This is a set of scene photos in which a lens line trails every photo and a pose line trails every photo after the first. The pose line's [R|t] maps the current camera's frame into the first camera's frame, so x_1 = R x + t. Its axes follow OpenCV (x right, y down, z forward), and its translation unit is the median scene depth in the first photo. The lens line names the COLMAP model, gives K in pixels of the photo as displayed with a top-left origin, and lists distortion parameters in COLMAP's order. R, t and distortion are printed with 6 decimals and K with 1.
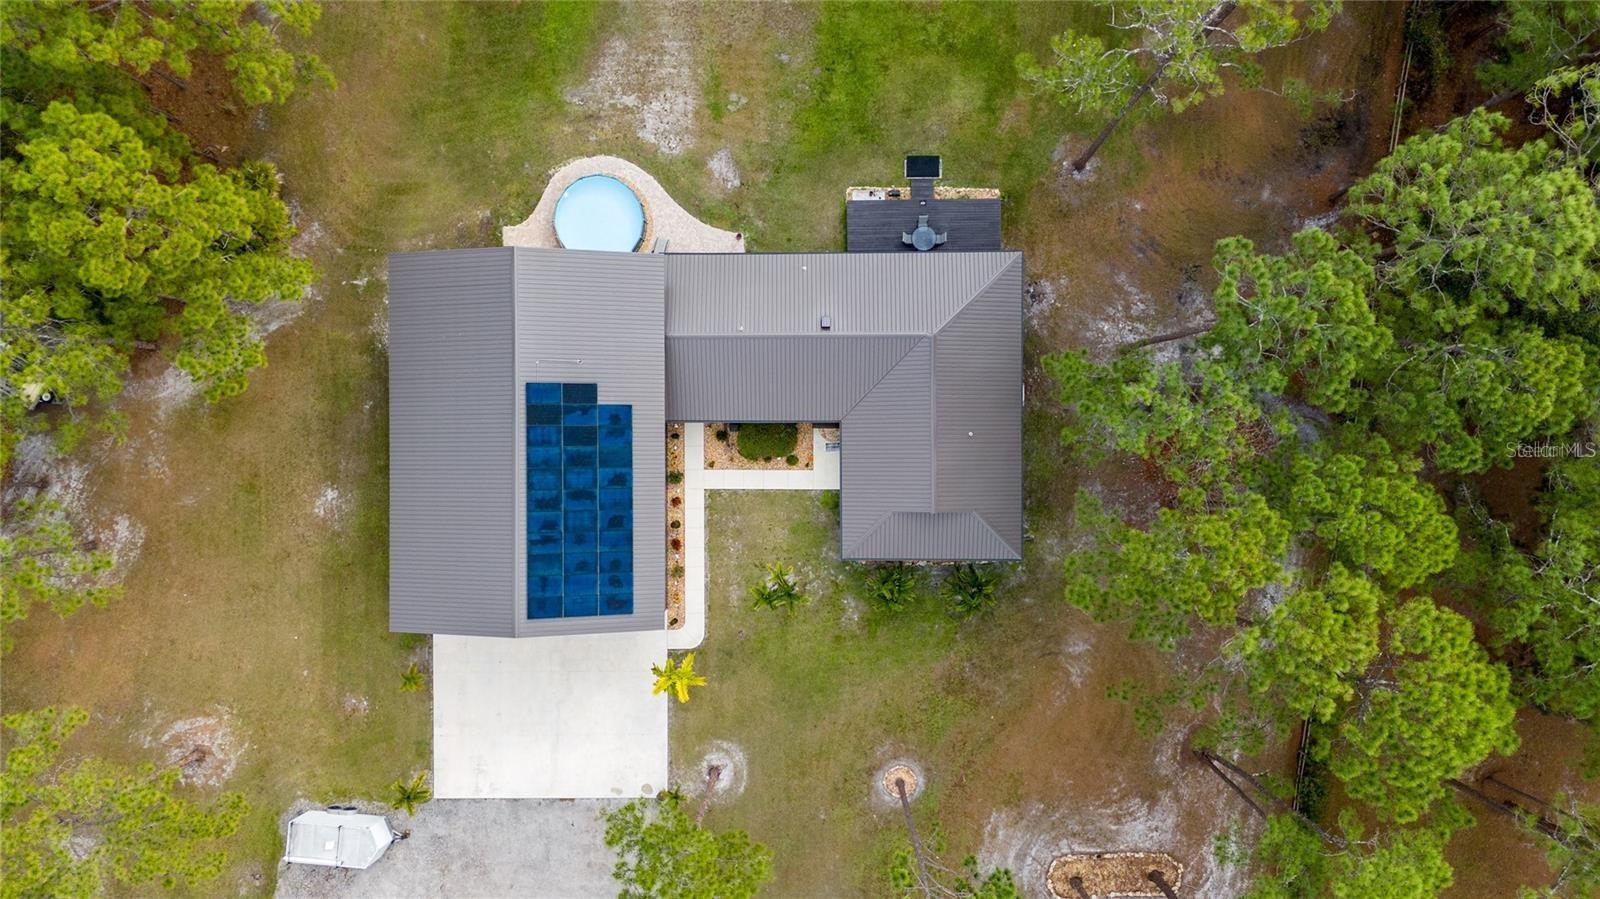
lens RADIAL K [[1138.9, 0, 800.0], [0, 1138.9, 449.5], [0, 0, 1]] dist [0.093712, -0.094371]
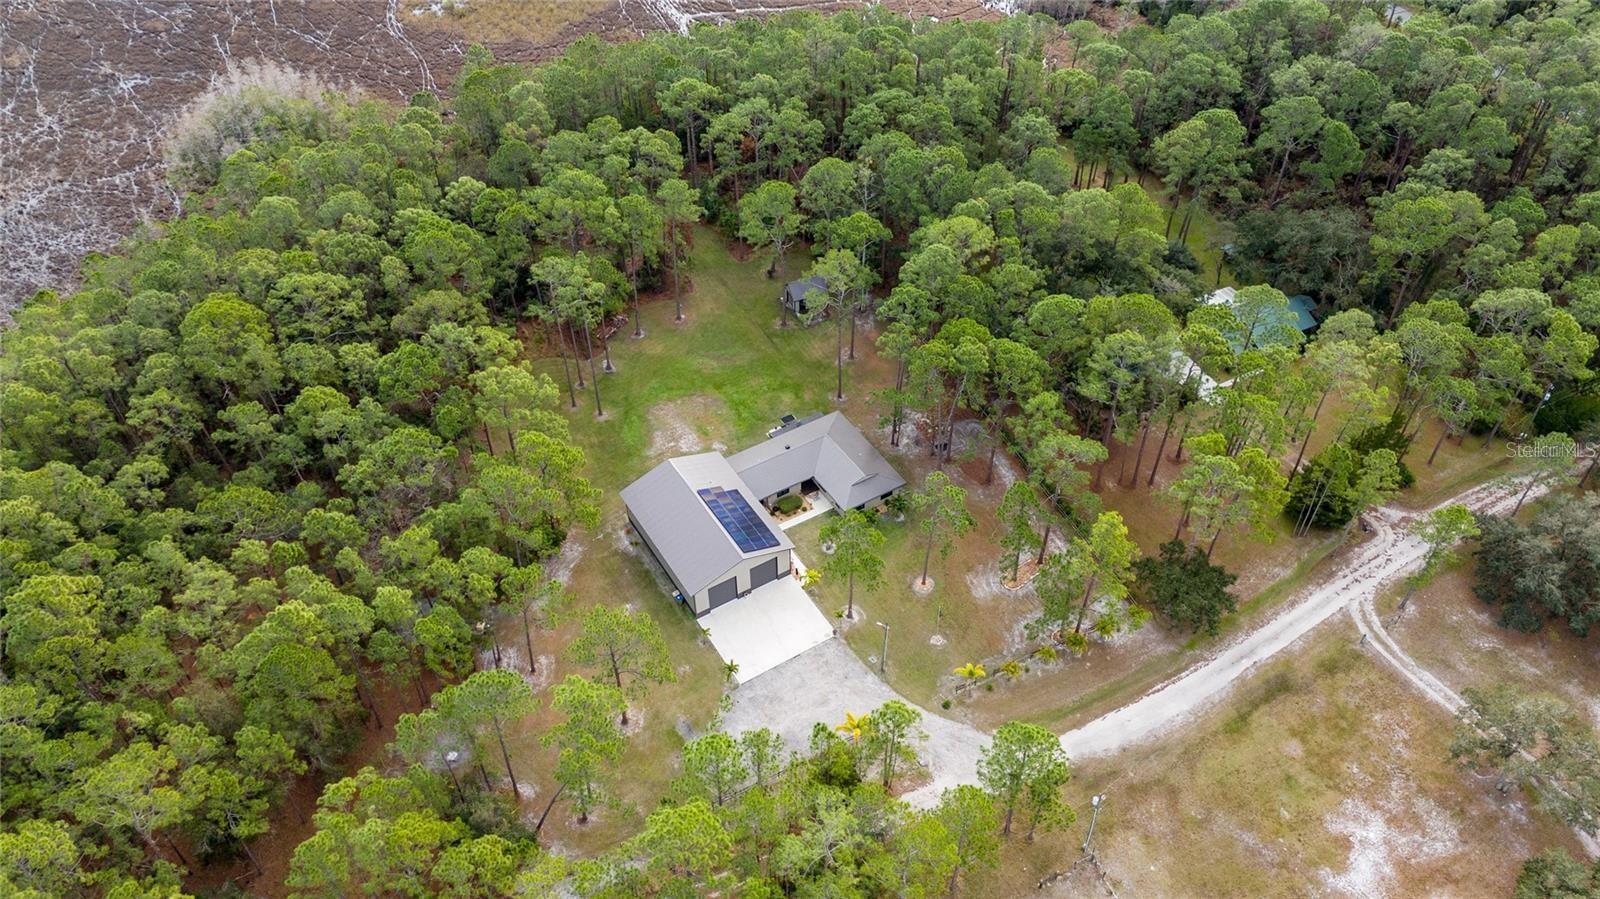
lens RADIAL K [[1138.9, 0, 800.0], [0, 1138.9, 449.5], [0, 0, 1]] dist [0.093712, -0.094371]
pose [[0.854430, -0.353527, 0.380747, -0.850554], [0.519528, 0.590249, -0.617816, 1.359327], [-0.006321, 0.725689, 0.687994, -0.675389]]
